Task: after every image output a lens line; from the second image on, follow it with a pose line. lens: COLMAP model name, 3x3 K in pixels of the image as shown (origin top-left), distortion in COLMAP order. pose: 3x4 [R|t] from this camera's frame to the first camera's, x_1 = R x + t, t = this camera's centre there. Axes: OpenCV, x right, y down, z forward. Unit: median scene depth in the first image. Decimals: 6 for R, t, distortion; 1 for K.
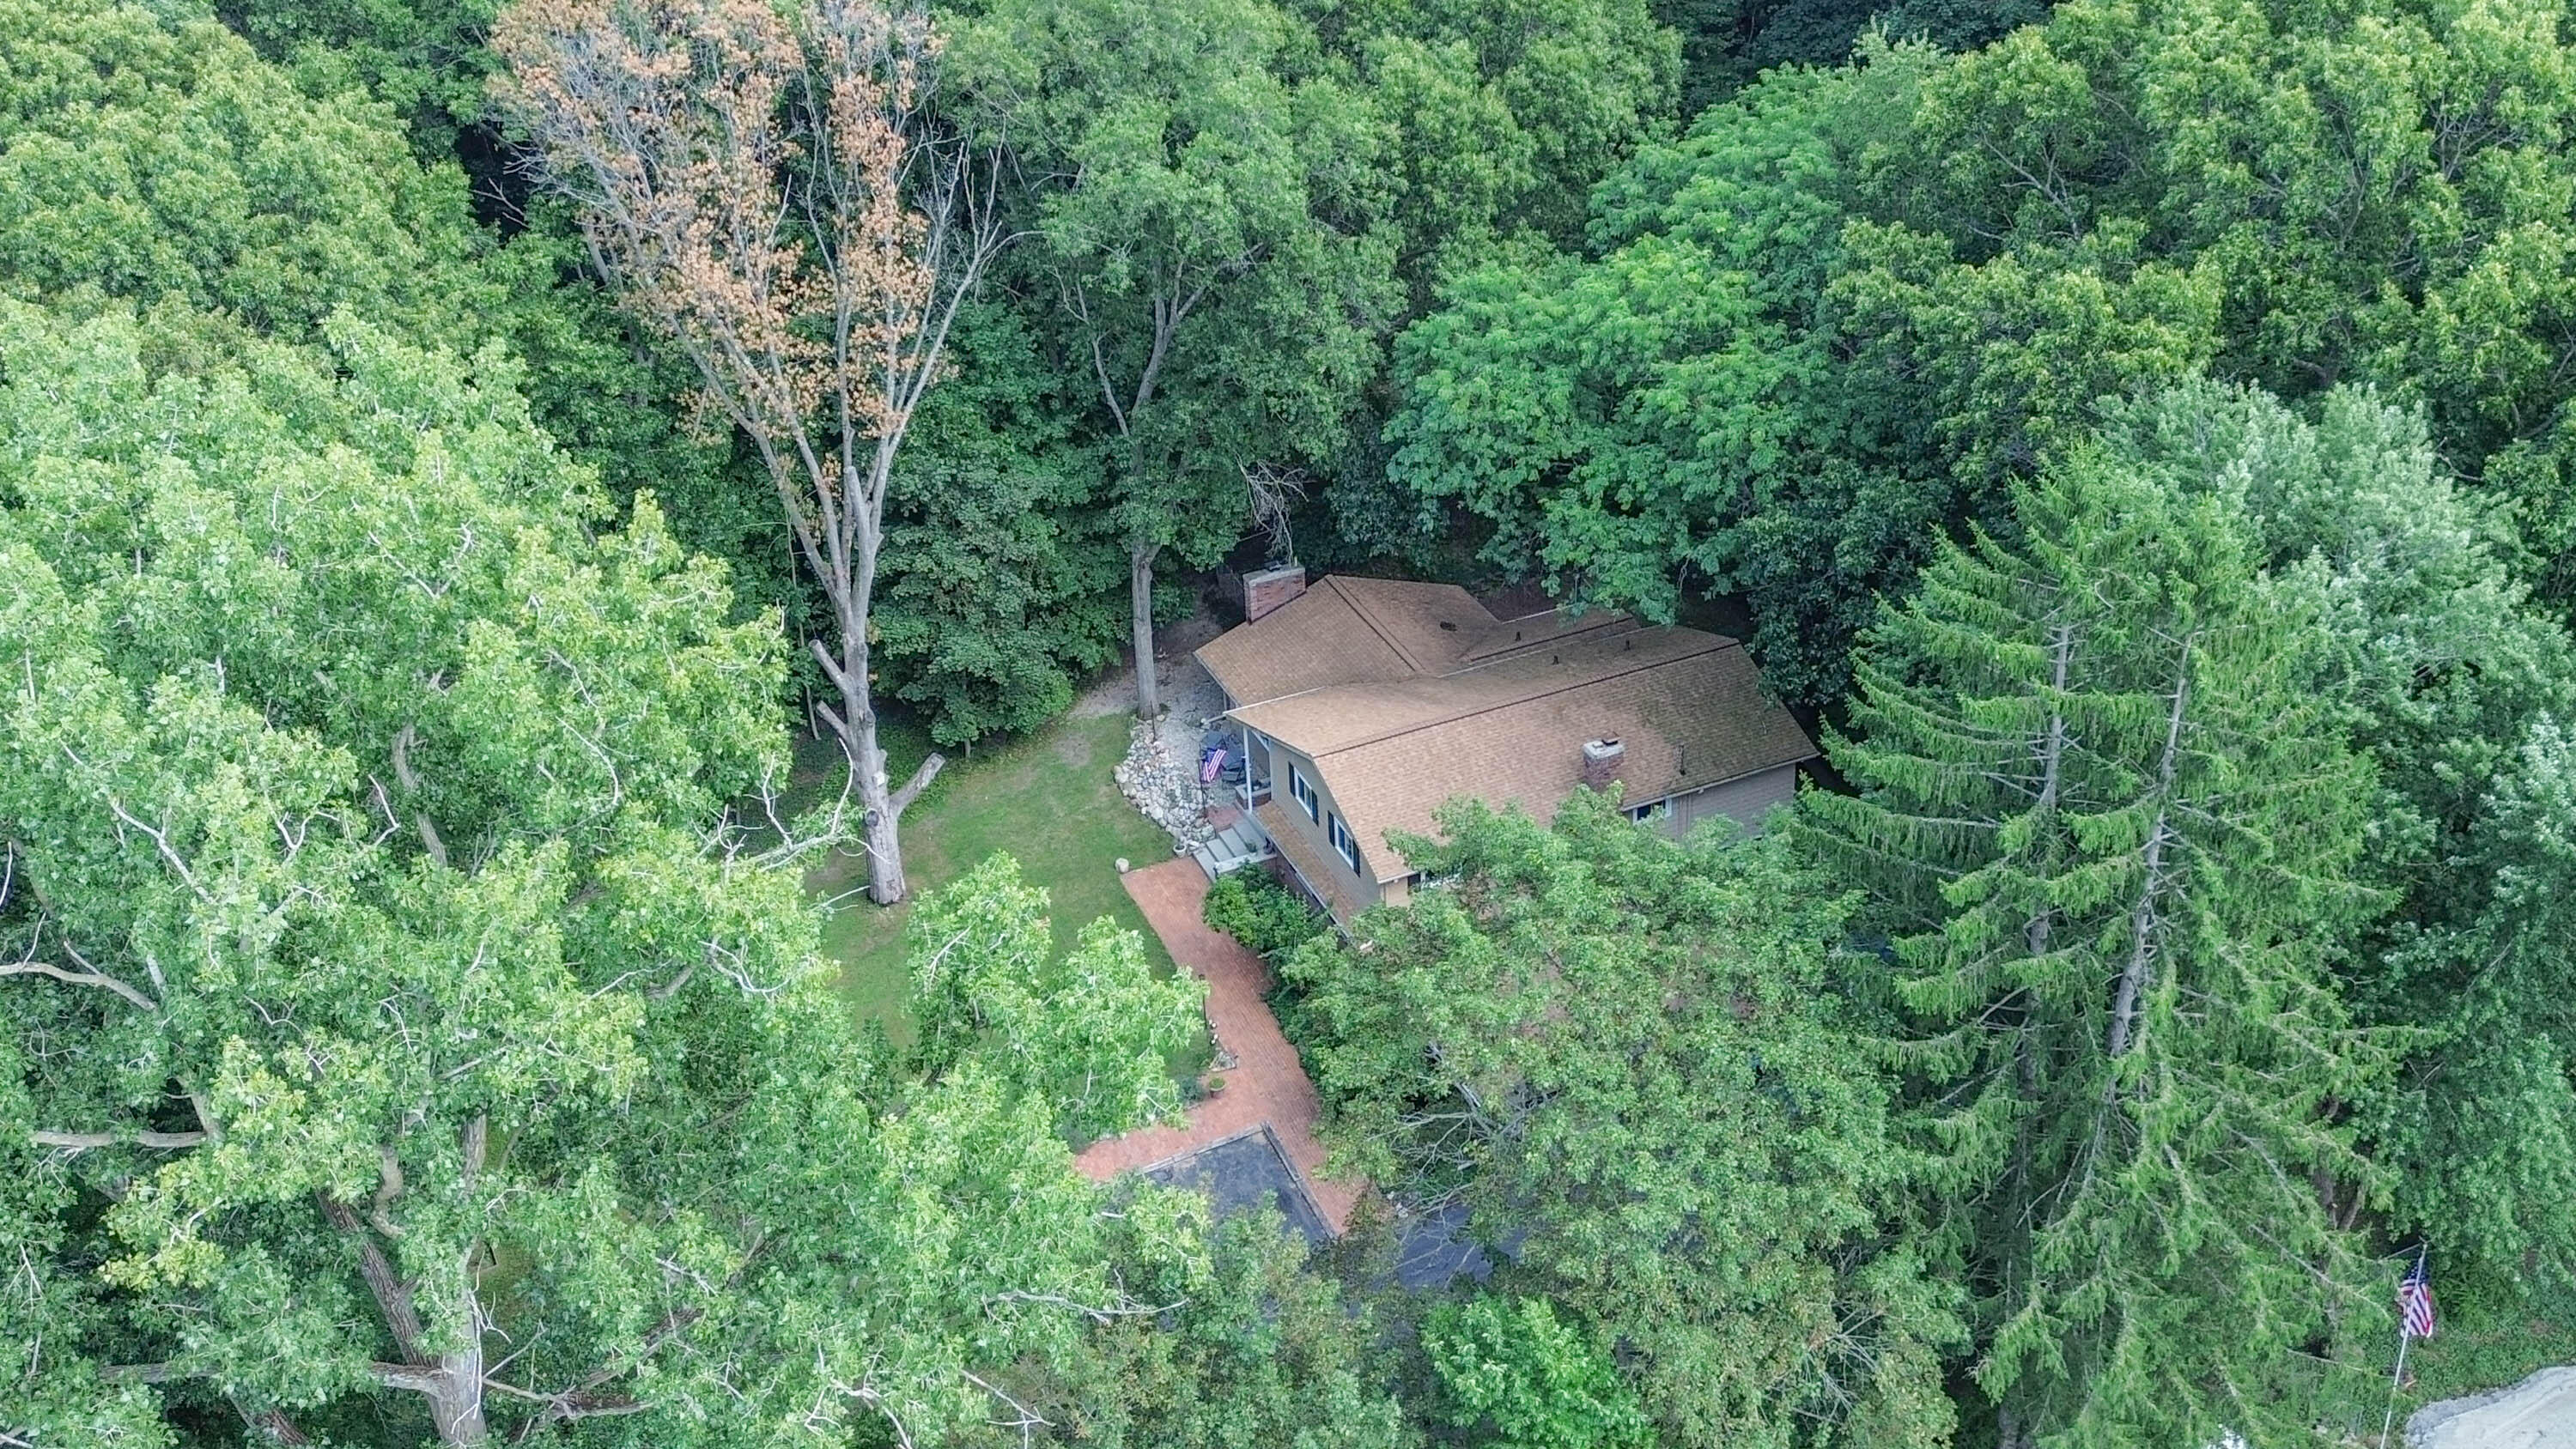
lens RADIAL K [[2466.5, 0, 1540.5], [0, 2466.5, 926.0], [0, 0, 1]] dist [0.000229, 0.076368]
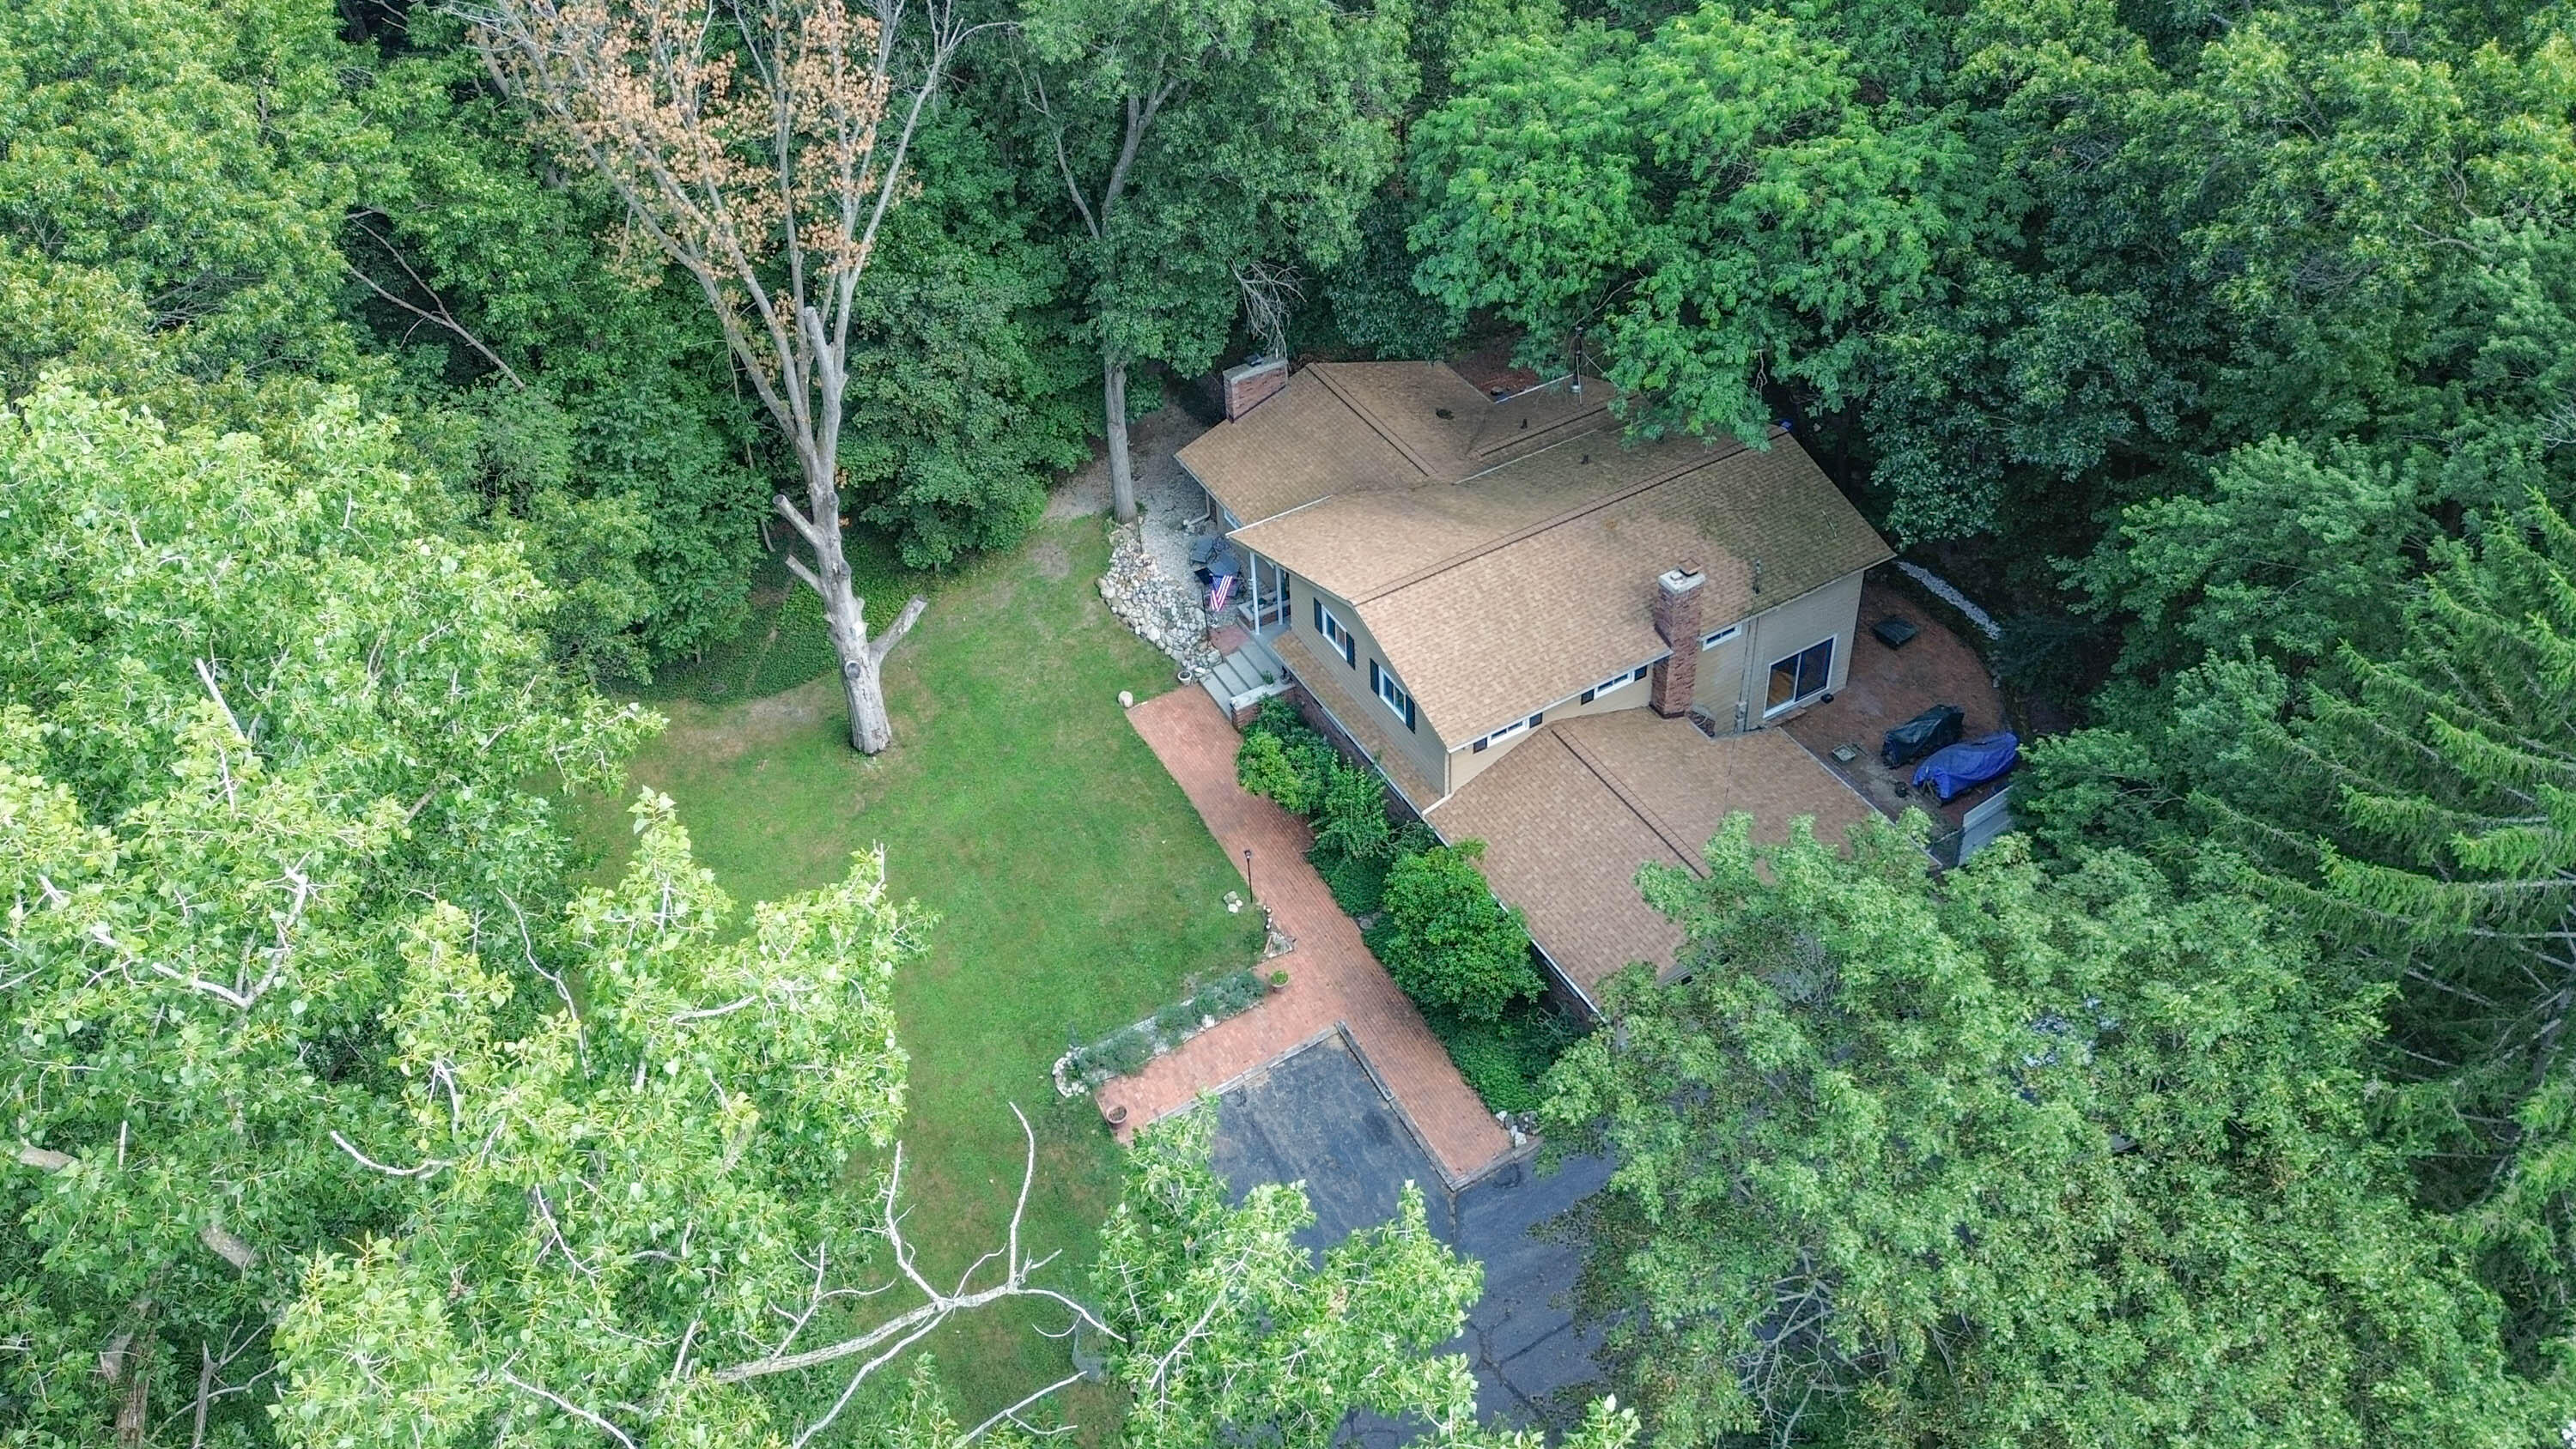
lens RADIAL K [[1884.9, 0, 1369.0], [0, 1884.9, 572.7], [0, 0, 1]] dist [0.036874, -0.001392]
pose [[0.997124, -0.062410, 0.042994, -0.112746], [0.059878, 0.996527, 0.057867, -0.116482], [-0.046457, -0.055126, 0.997398, 0.304177]]
